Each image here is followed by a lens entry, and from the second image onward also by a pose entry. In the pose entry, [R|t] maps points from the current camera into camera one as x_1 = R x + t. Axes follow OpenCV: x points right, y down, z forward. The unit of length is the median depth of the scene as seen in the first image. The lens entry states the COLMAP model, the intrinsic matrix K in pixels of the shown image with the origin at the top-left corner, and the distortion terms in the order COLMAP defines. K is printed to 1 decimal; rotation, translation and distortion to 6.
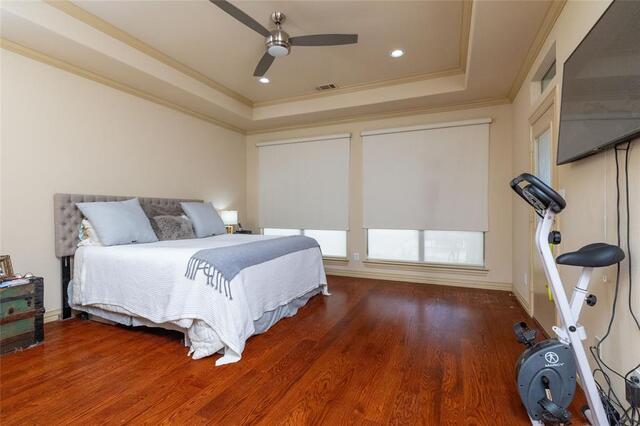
lens RADIAL K [[302.6, 0, 320.3], [0, 302.6, 208.4], [0, 0, 1]] dist [-0.000694, -0.000605]
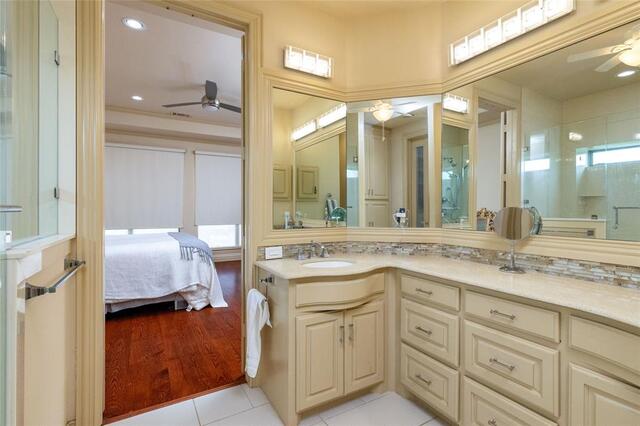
lens RADIAL K [[302.6, 0, 320.3], [0, 302.6, 208.4], [0, 0, 1]] dist [-0.000694, -0.000605]
pose [[0.588091, -0.001933, 0.808793, -0.624900], [-0.005590, 0.999964, 0.006455, -0.017256], [-0.808776, -0.008317, 0.588058, -0.199677]]
